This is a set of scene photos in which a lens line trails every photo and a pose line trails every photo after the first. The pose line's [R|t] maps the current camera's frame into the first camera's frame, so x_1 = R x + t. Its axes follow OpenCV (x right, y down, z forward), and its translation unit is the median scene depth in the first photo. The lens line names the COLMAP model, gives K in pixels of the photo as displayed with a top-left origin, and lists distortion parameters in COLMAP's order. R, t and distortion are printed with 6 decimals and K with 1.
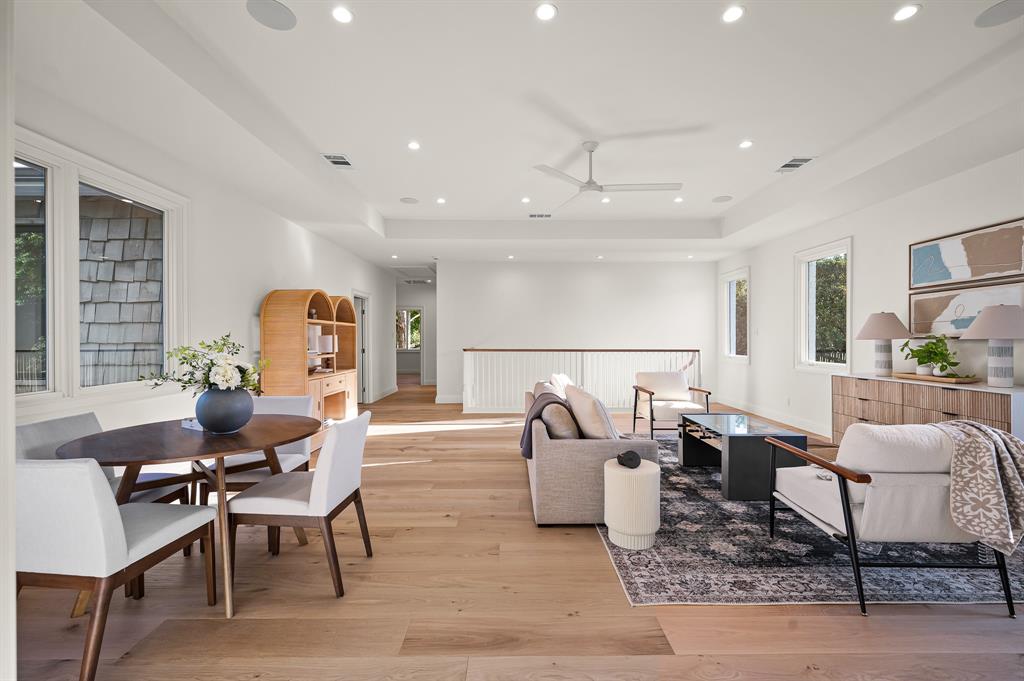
lens RADIAL K [[439.6, 0, 519.0], [0, 439.6, 339.2], [0, 0, 1]] dist [0.000381, 0.000187]
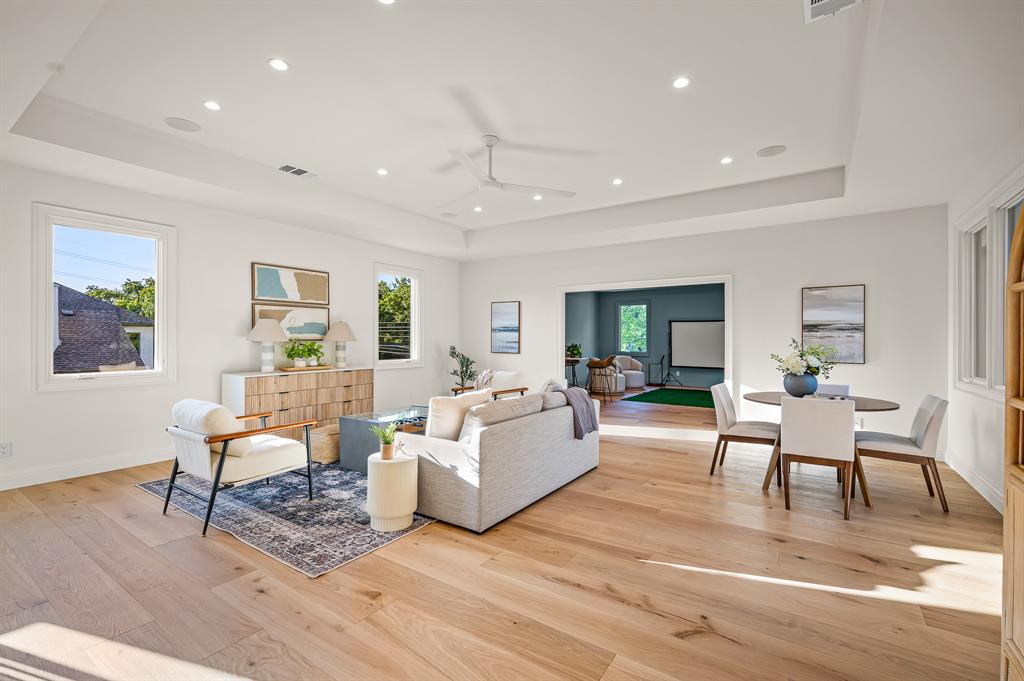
lens RADIAL K [[439.6, 0, 519.0], [0, 439.6, 339.2], [0, 0, 1]] dist [0.000381, 0.000187]
pose [[-0.822068, -0.002018, 0.569386, -0.434114], [-0.002233, 0.999997, 0.000320, -0.008318], [-0.569385, -0.001009, -0.822070, 1.753075]]
